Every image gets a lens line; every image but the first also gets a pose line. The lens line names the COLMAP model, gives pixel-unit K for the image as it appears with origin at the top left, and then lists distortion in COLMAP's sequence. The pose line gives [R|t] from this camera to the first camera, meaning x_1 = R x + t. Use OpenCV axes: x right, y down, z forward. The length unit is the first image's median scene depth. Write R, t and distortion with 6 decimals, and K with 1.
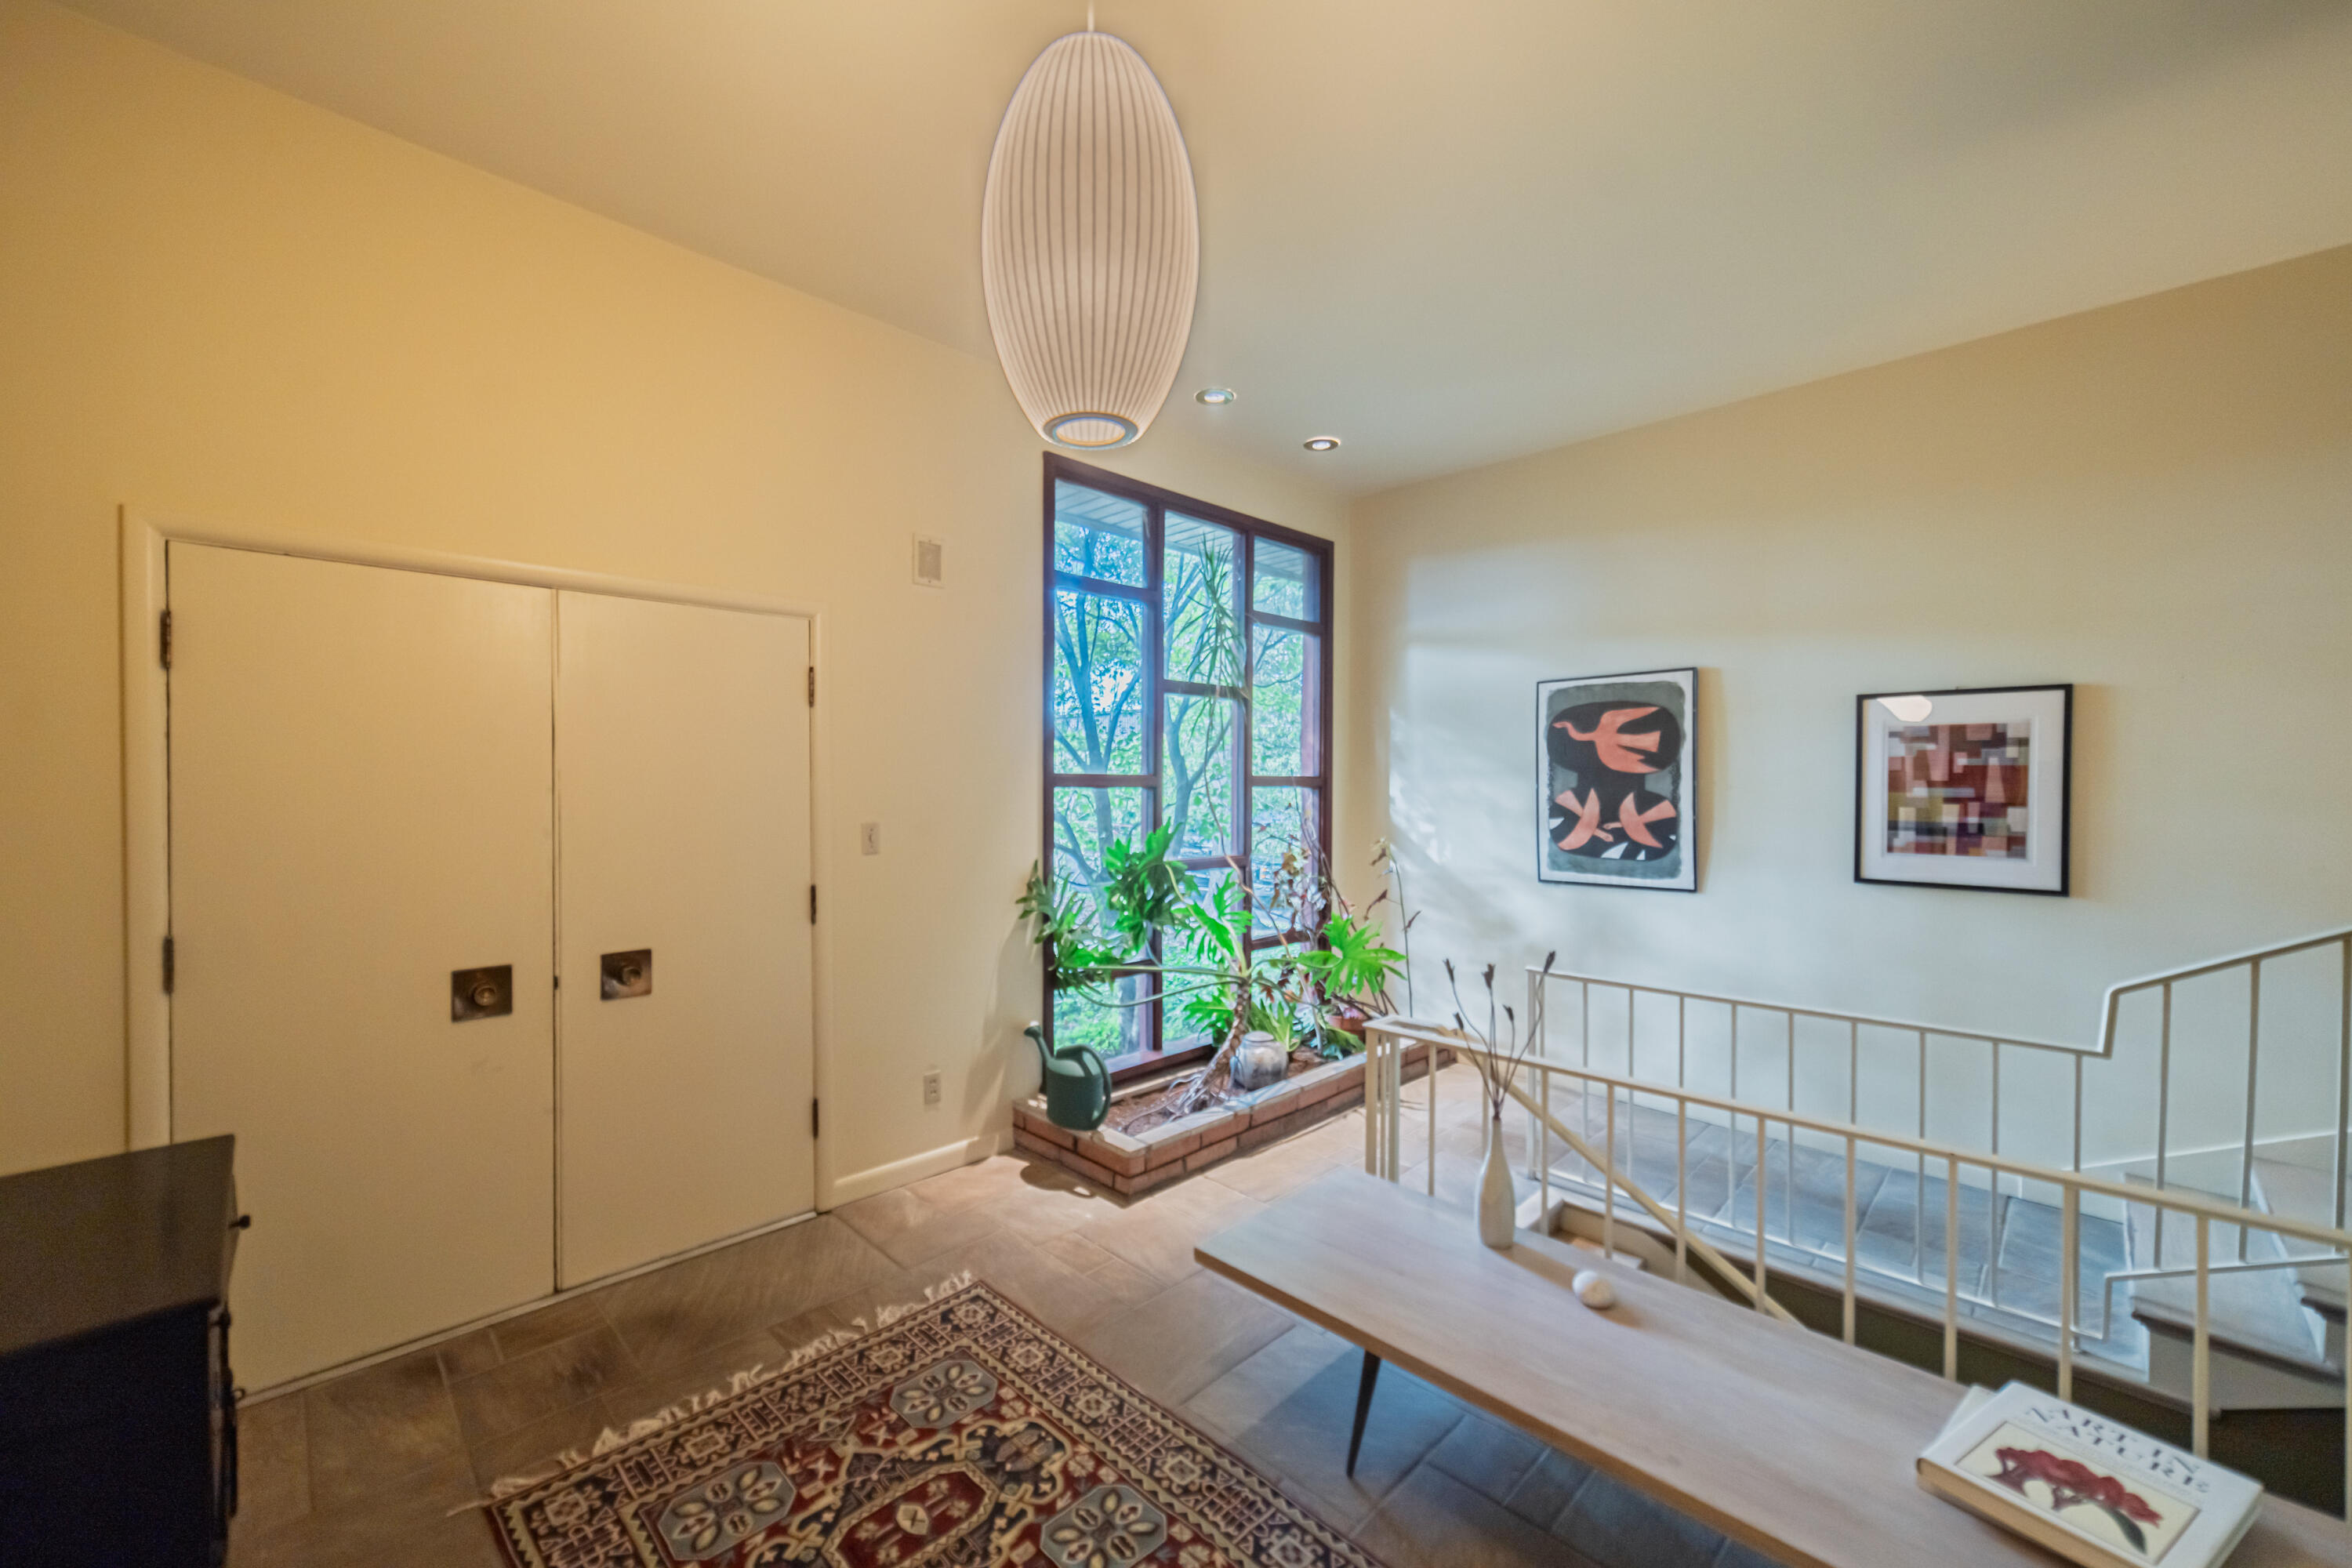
lens RADIAL K [[943.2, 0, 1176.0], [0, 943.2, 784.0], [0, 0, 1]] dist [-0.002061, -0.000708]
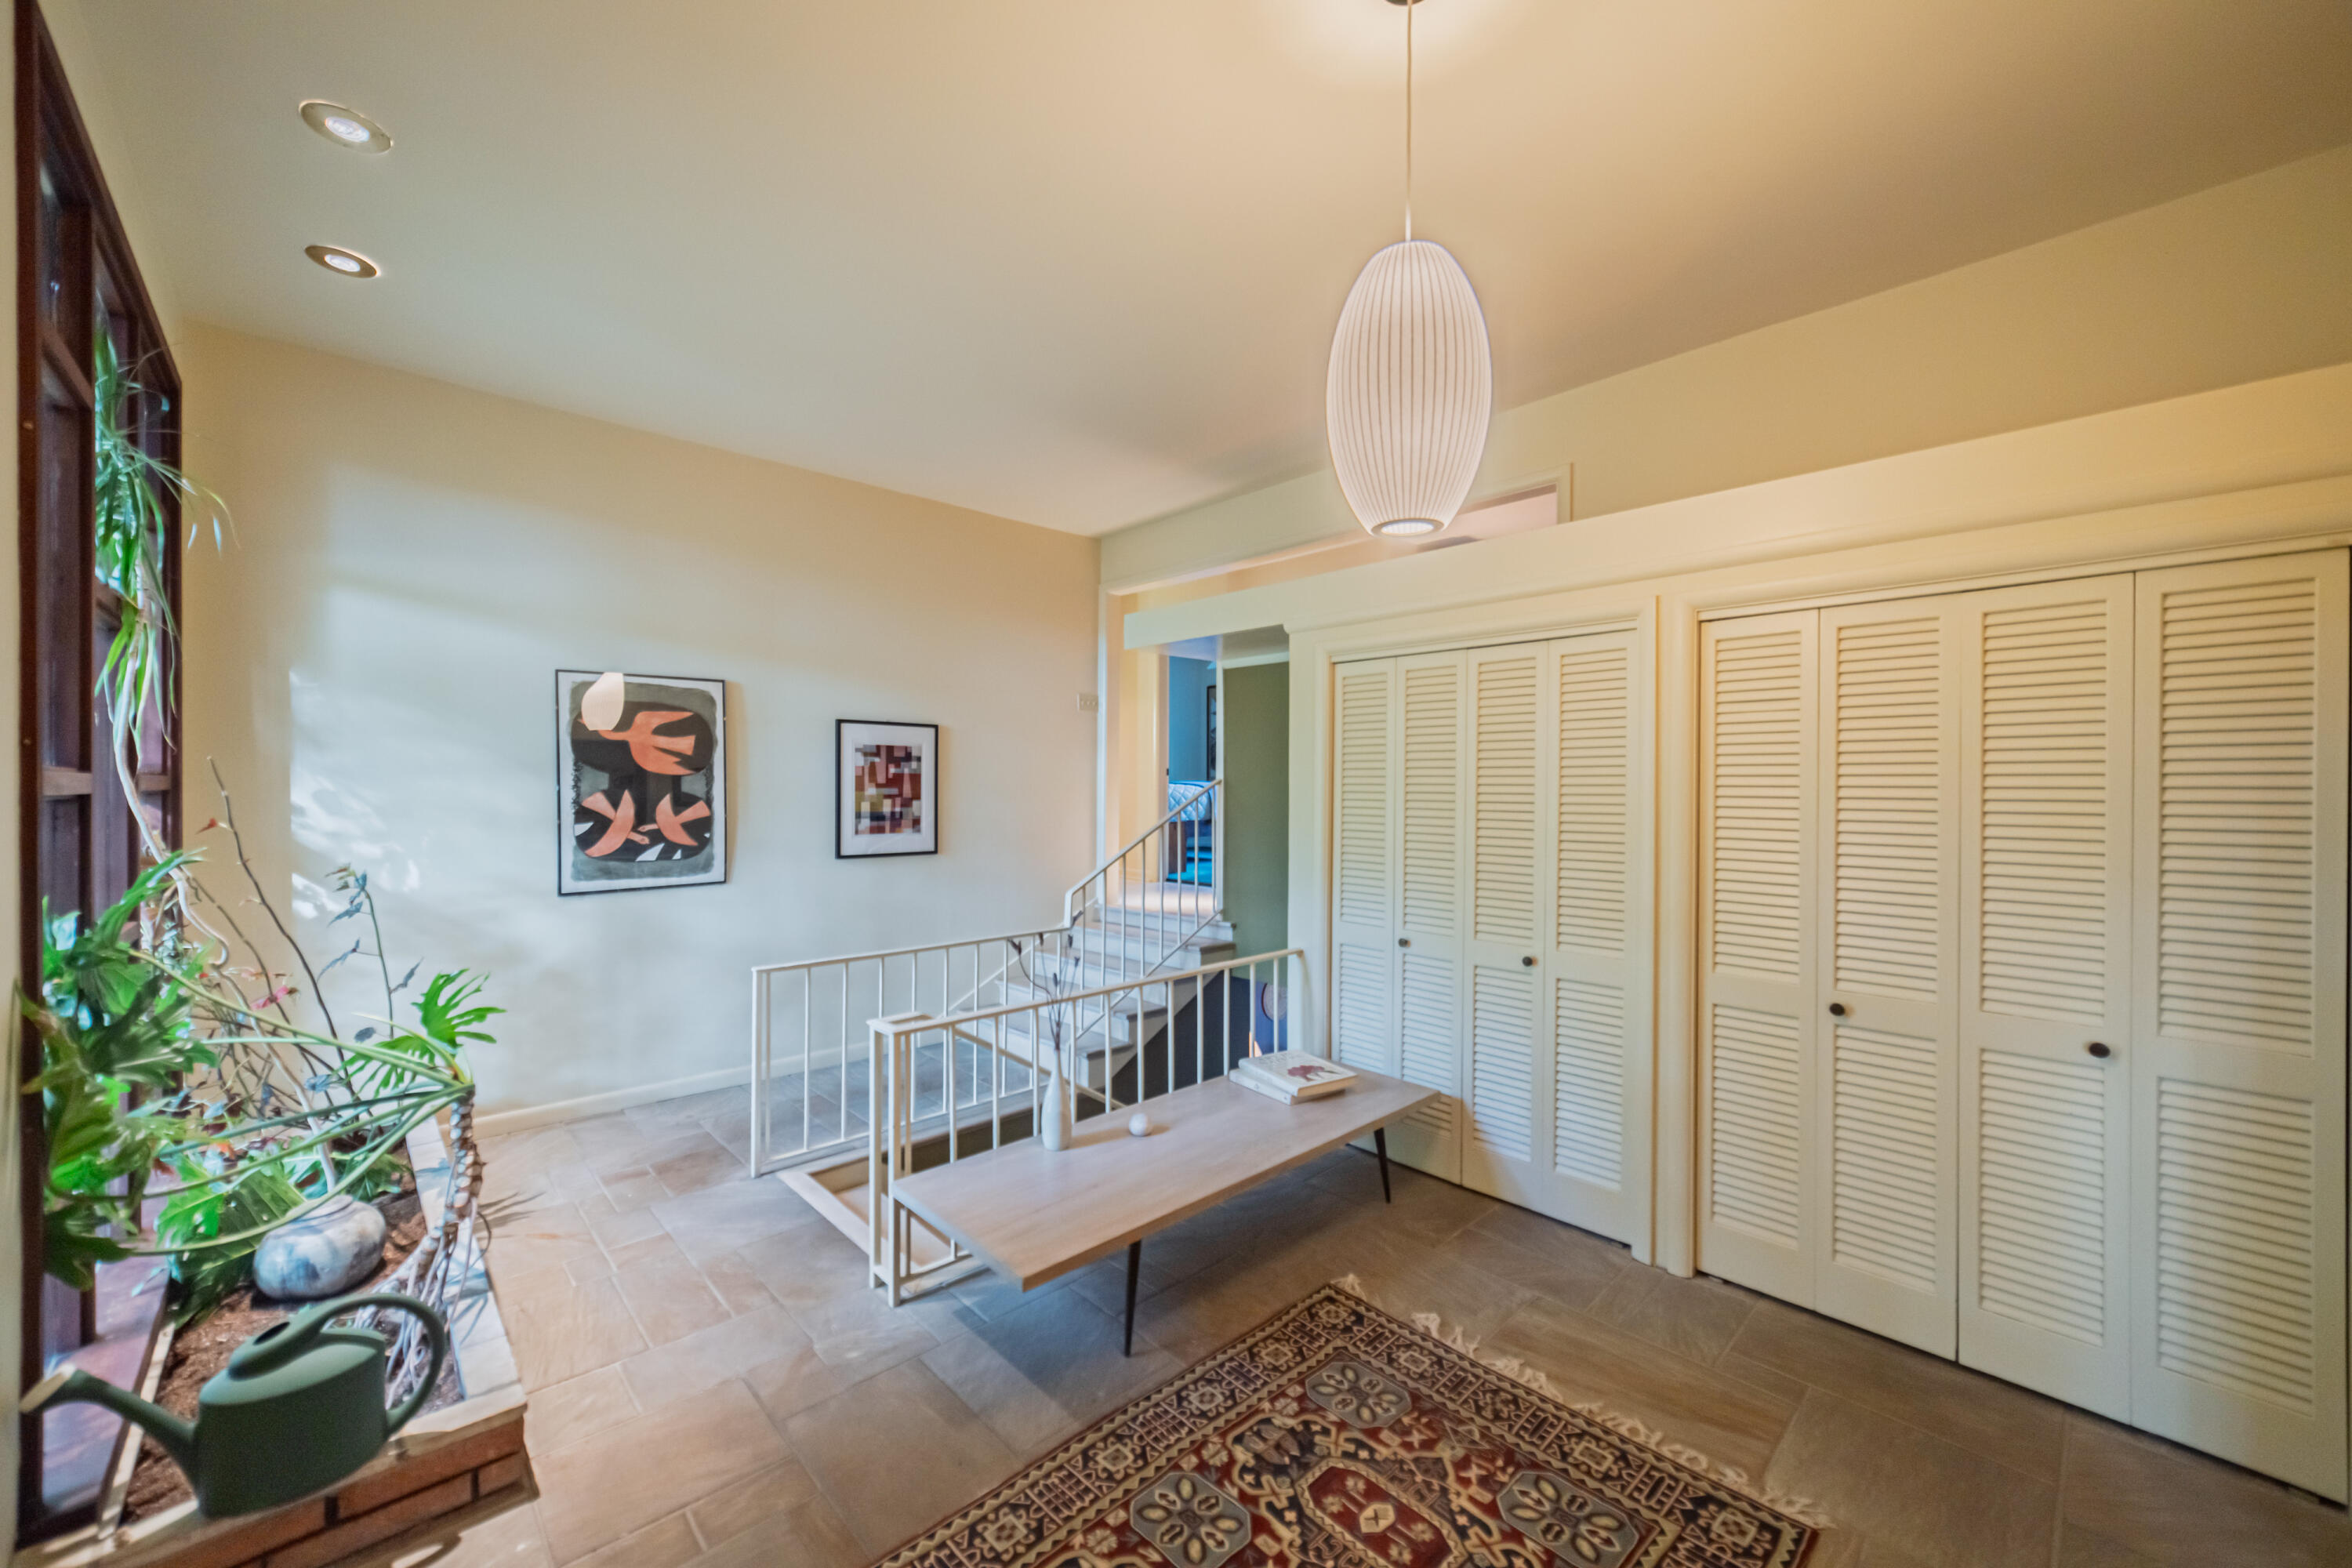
lens RADIAL K [[860.0, 0, 1172.8], [0, 860.0, 805.5], [0, 0, 1]] dist [-0.016764, 0.000073]
pose [[0.021197, -0.025098, 0.999460, -0.497054], [-0.002375, 0.999681, 0.025154, -0.003499], [-0.999772, -0.002907, 0.021131, 0.506419]]
